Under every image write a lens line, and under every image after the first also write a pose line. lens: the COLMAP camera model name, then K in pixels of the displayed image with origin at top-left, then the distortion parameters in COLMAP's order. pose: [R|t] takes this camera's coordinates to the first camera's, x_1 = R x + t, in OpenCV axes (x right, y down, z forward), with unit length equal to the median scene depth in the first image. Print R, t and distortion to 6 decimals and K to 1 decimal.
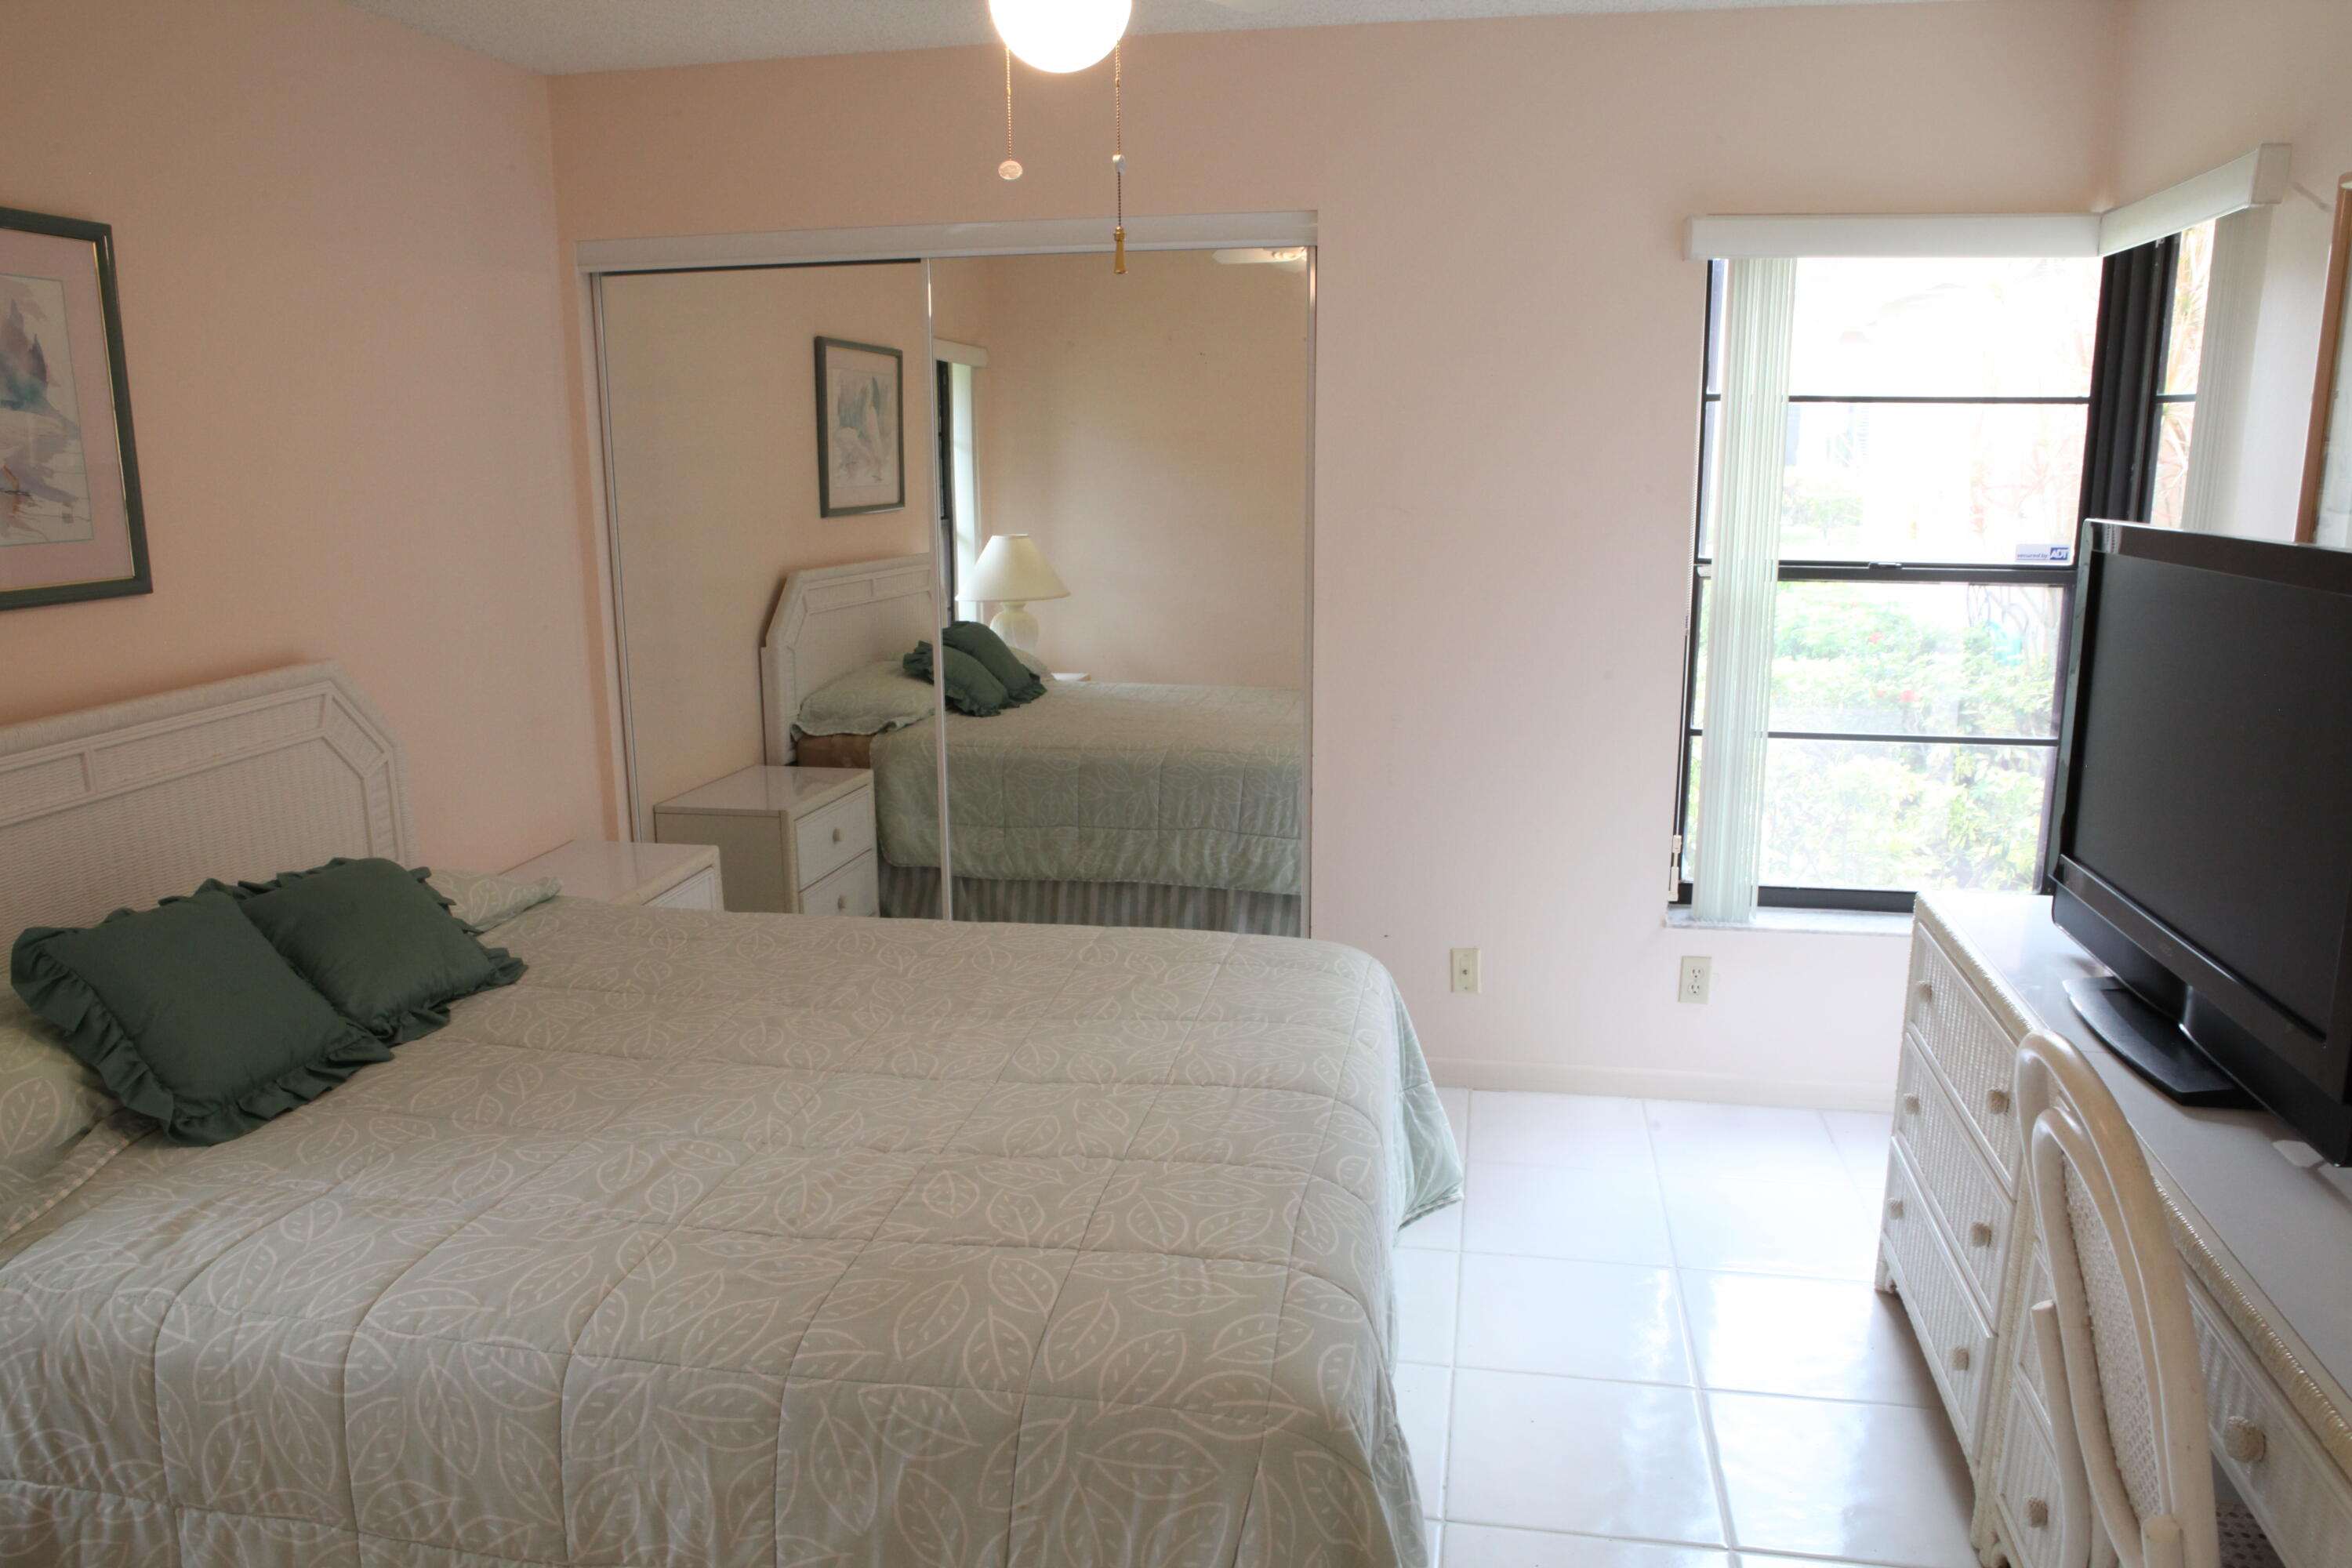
lens RADIAL K [[1612.0, 0, 1176.0], [0, 1612.0, 784.0], [0, 0, 1]] dist [-0.109702, 0.076814]
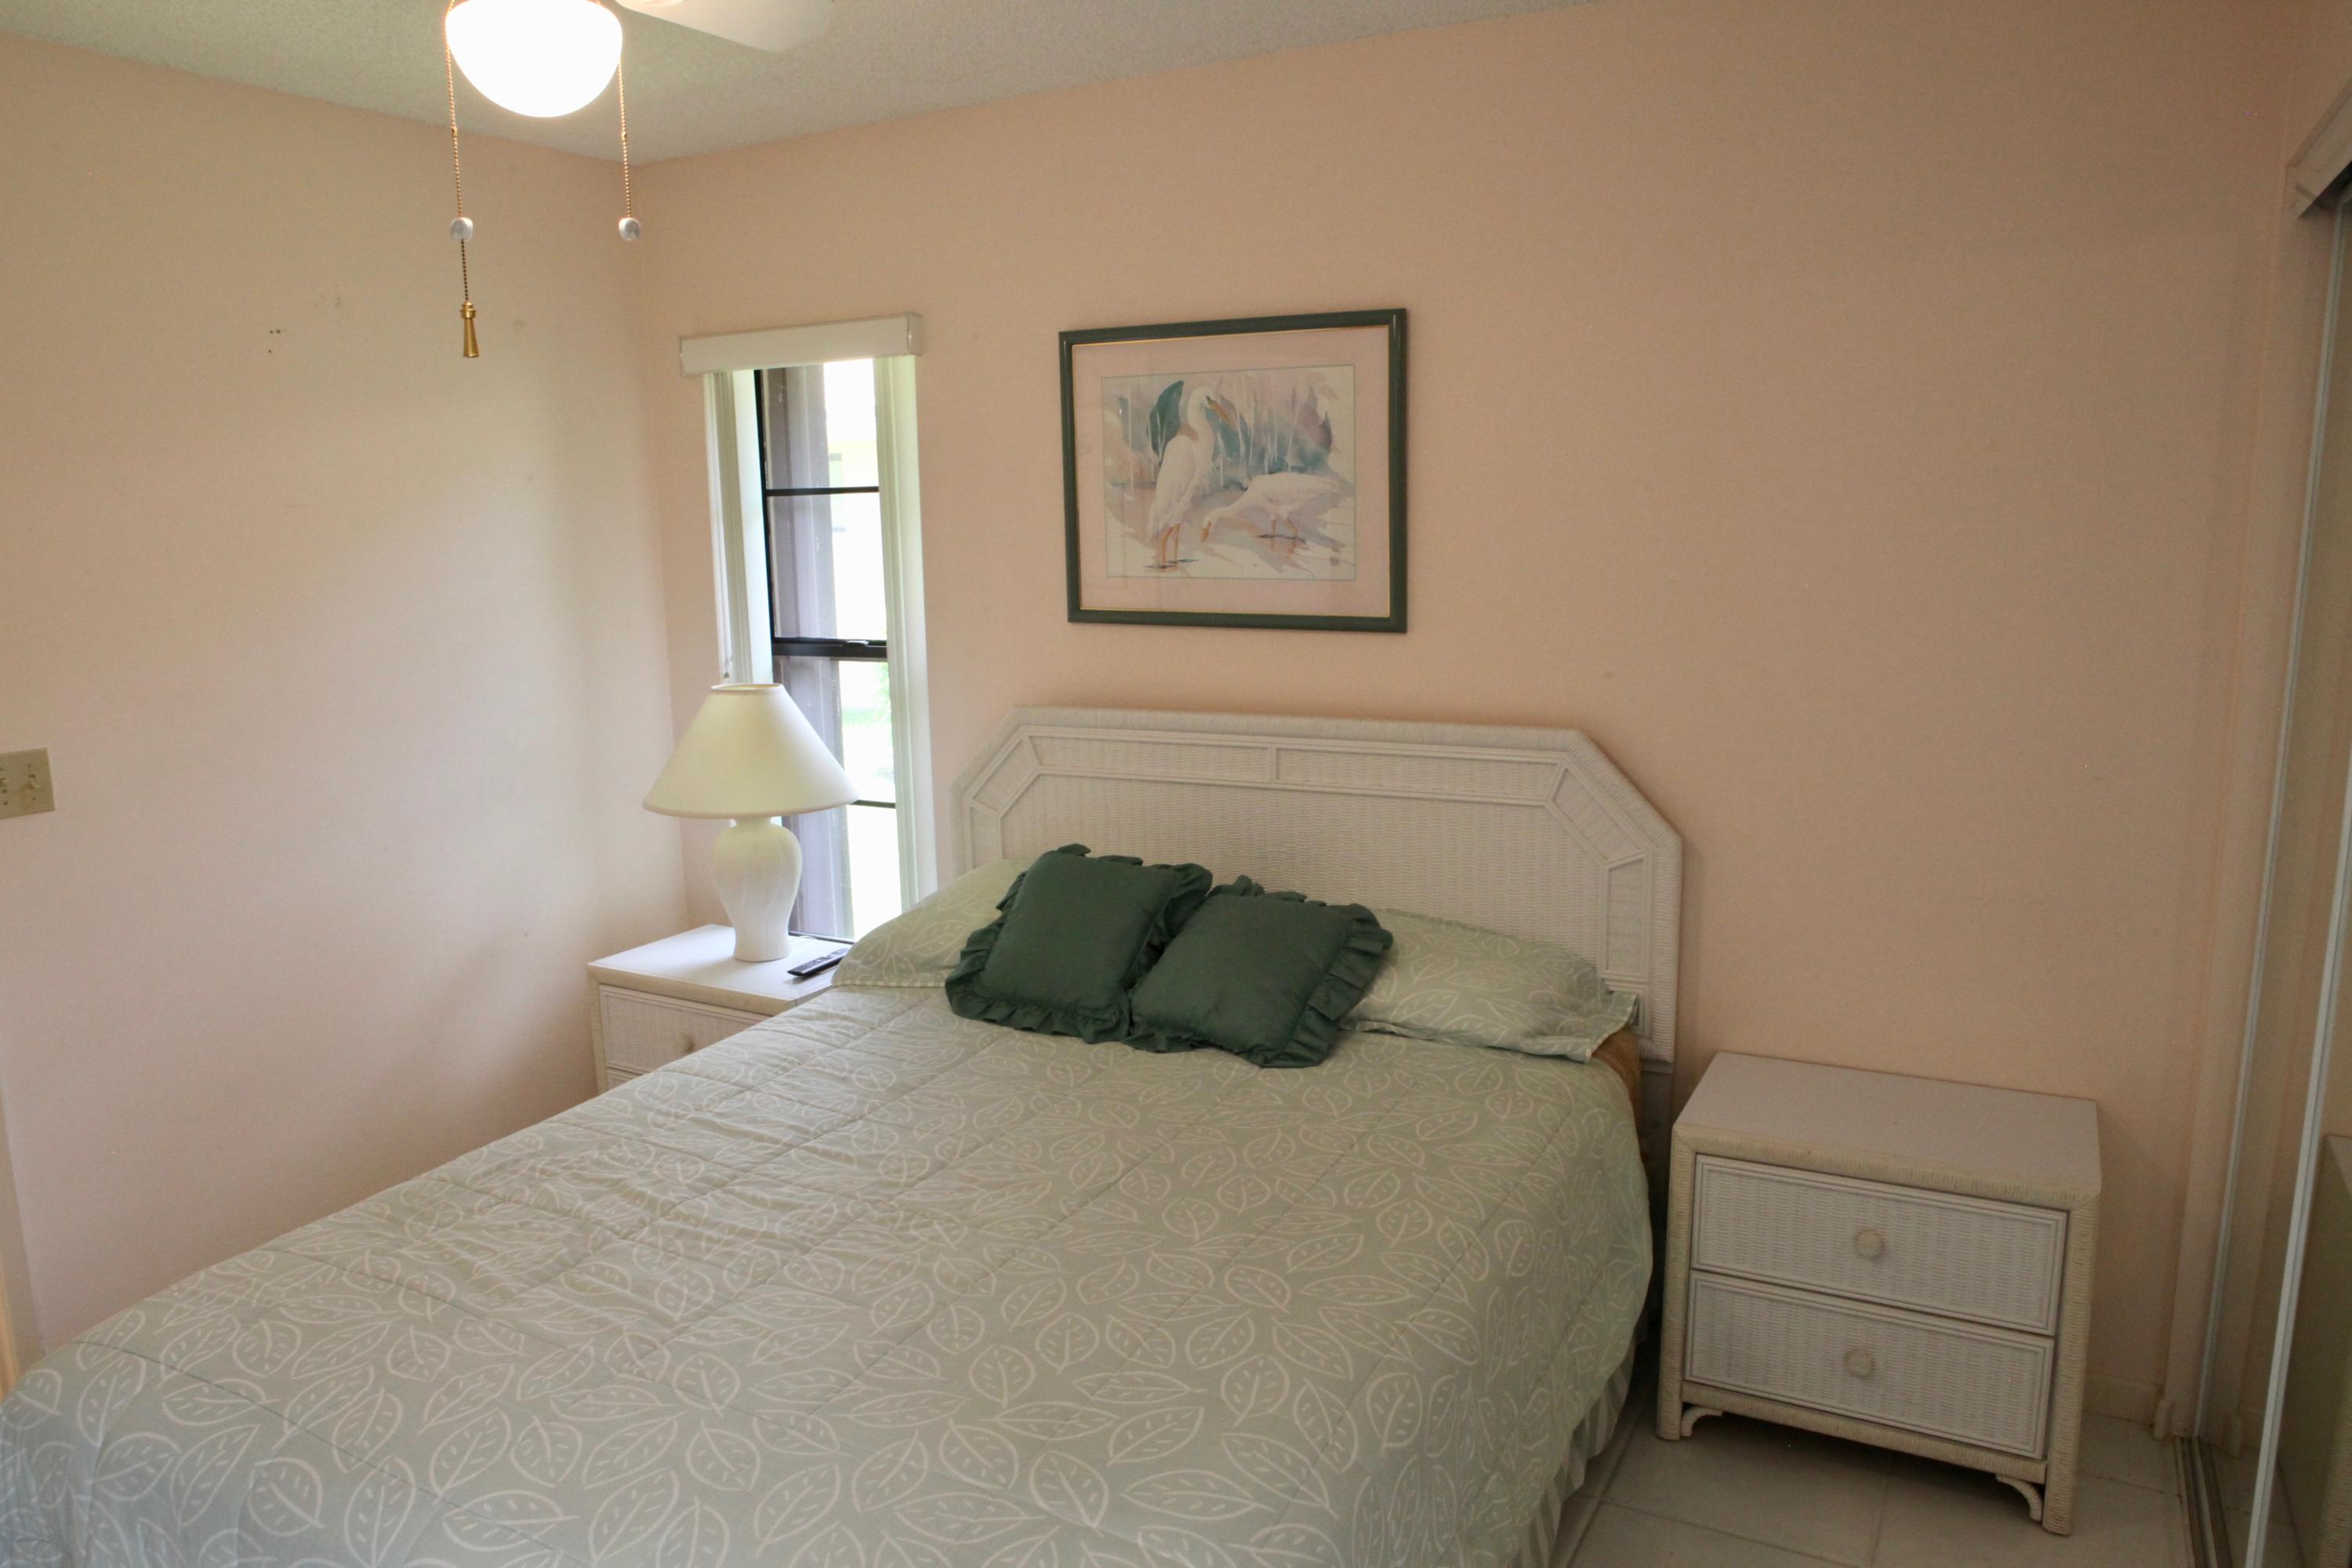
lens RADIAL K [[1612.0, 0, 1176.0], [0, 1612.0, 784.0], [0, 0, 1]] dist [-0.109702, 0.076814]
pose [[-0.299965, 0.179059, -0.936995, 0.526722], [-0.188648, 0.951694, 0.242261, -0.290833], [0.935111, 0.249432, -0.251696, 1.265093]]
